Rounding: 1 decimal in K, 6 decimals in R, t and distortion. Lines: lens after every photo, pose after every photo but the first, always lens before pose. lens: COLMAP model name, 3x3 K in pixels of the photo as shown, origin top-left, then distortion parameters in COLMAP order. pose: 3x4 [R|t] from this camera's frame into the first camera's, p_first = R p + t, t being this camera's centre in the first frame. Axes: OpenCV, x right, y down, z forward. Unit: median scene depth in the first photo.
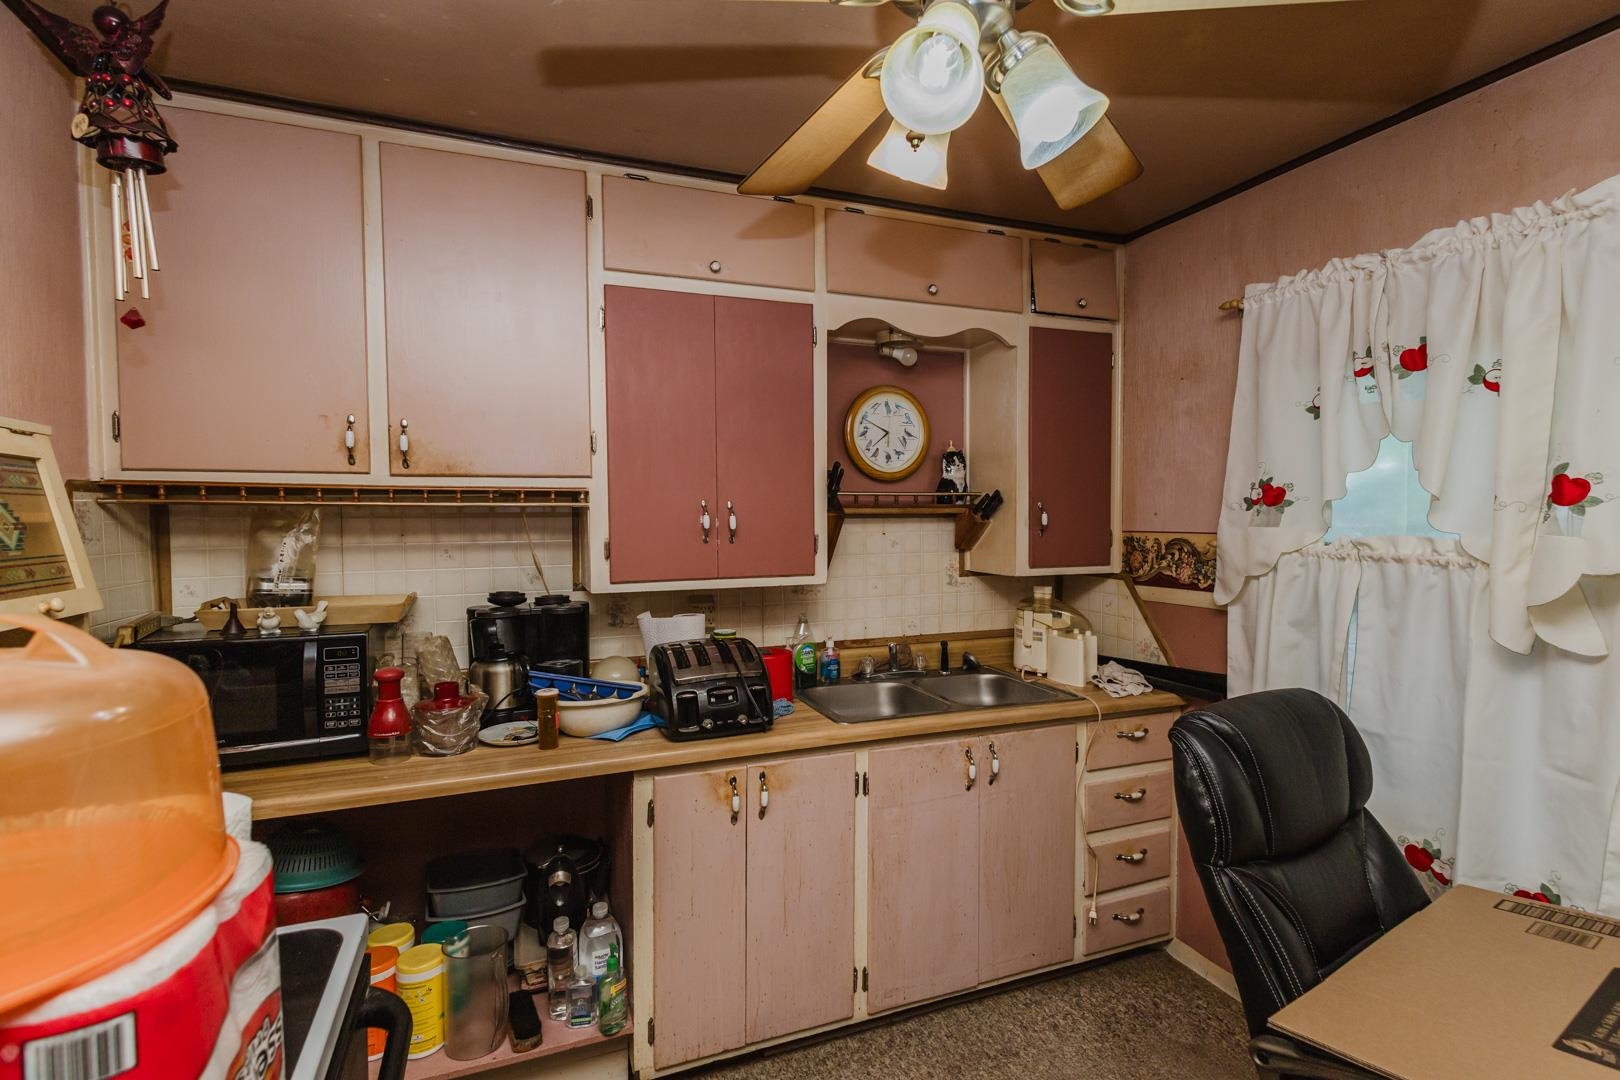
lens RADIAL K [[766.2, 0, 812.6], [0, 766.2, 540.6], [0, 0, 1]] dist [0.010628, -0.002051]
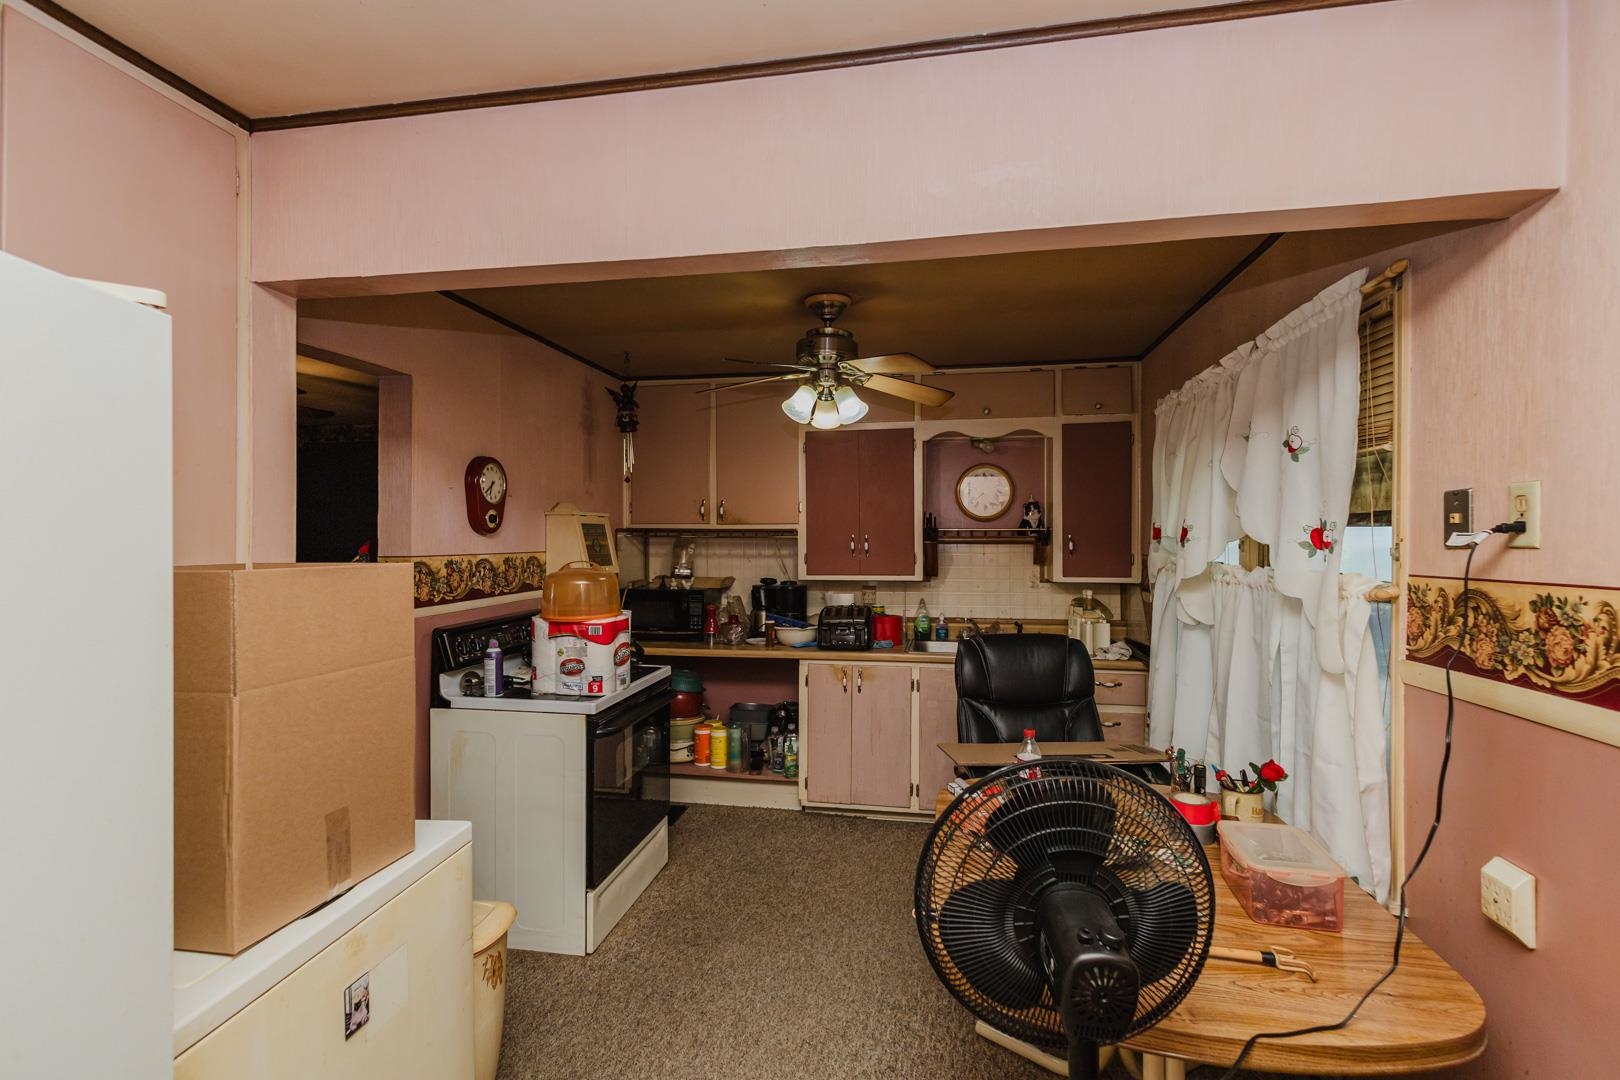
lens RADIAL K [[766.2, 0, 812.6], [0, 766.2, 540.6], [0, 0, 1]] dist [0.010628, -0.002051]
pose [[0.848686, 0.007560, -0.528842, 0.840336], [-0.022409, 0.999514, -0.021672, 0.007356], [0.528422, 0.030243, 0.848443, -0.744560]]
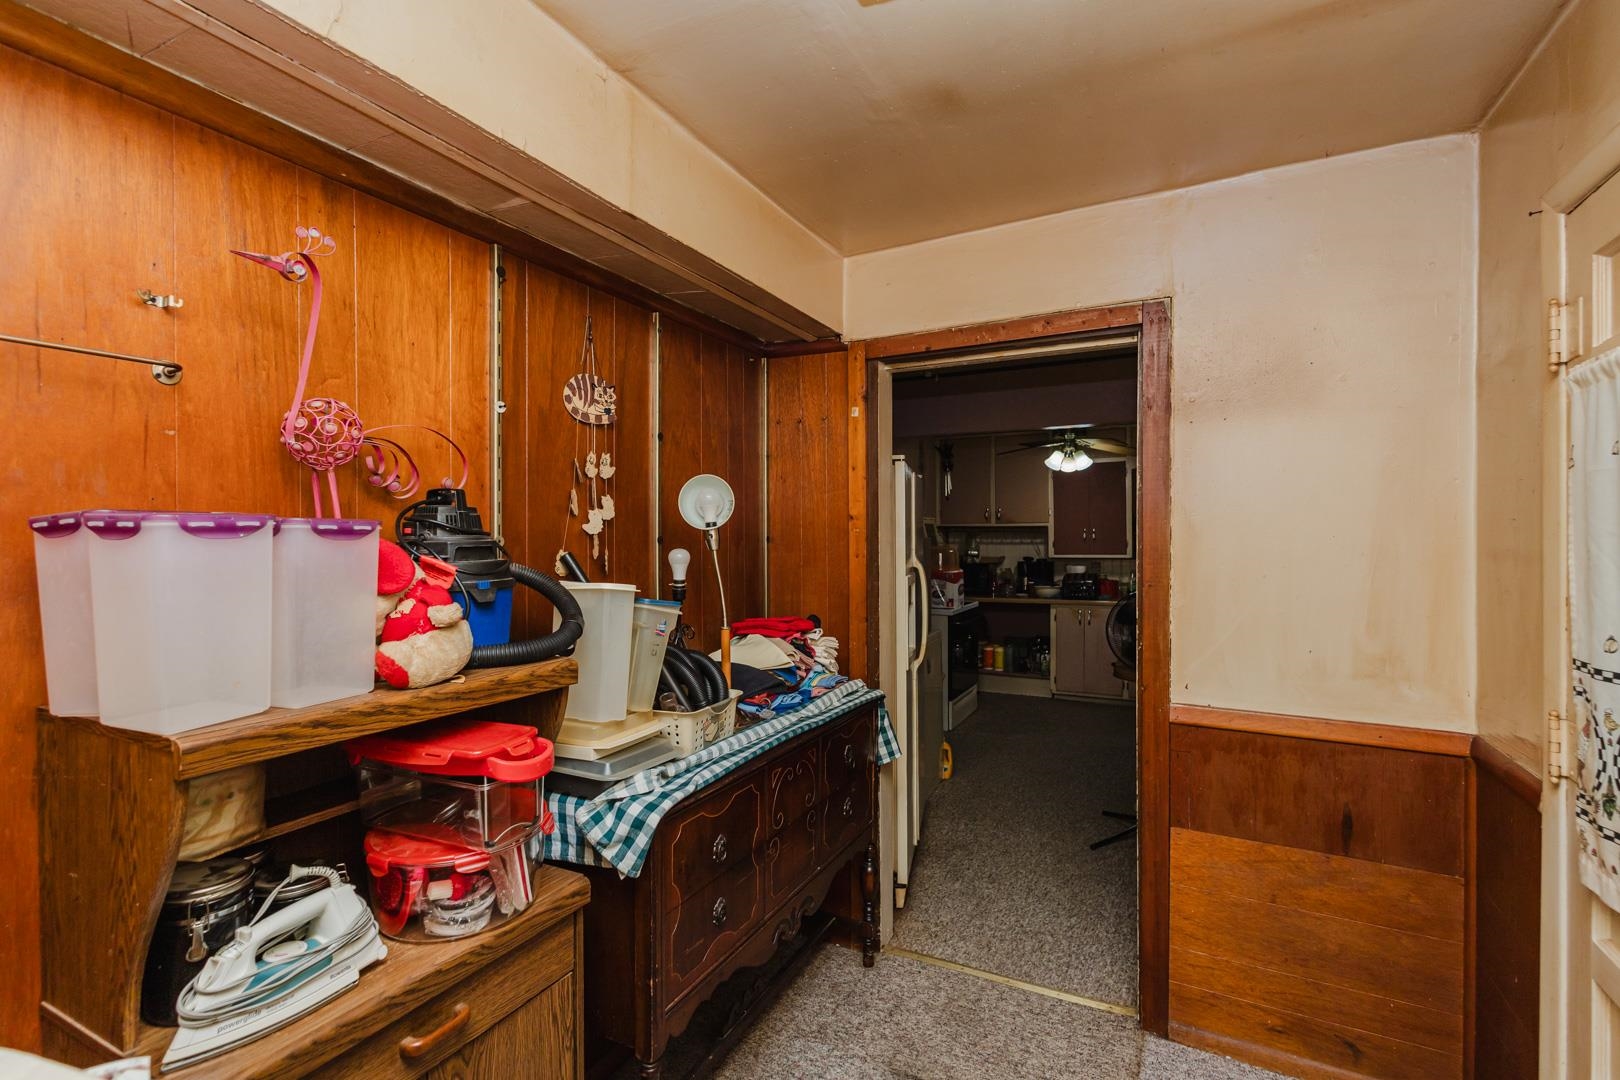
lens RADIAL K [[742.1, 0, 813.5], [0, 742.1, 538.4], [0, 0, 1]] dist [0.002422, -0.000966]
pose [[0.654279, 0.004620, -0.756240, 1.474654], [-0.024055, 0.999603, -0.014704, 0.057971], [0.755871, 0.027812, 0.654130, -1.874124]]
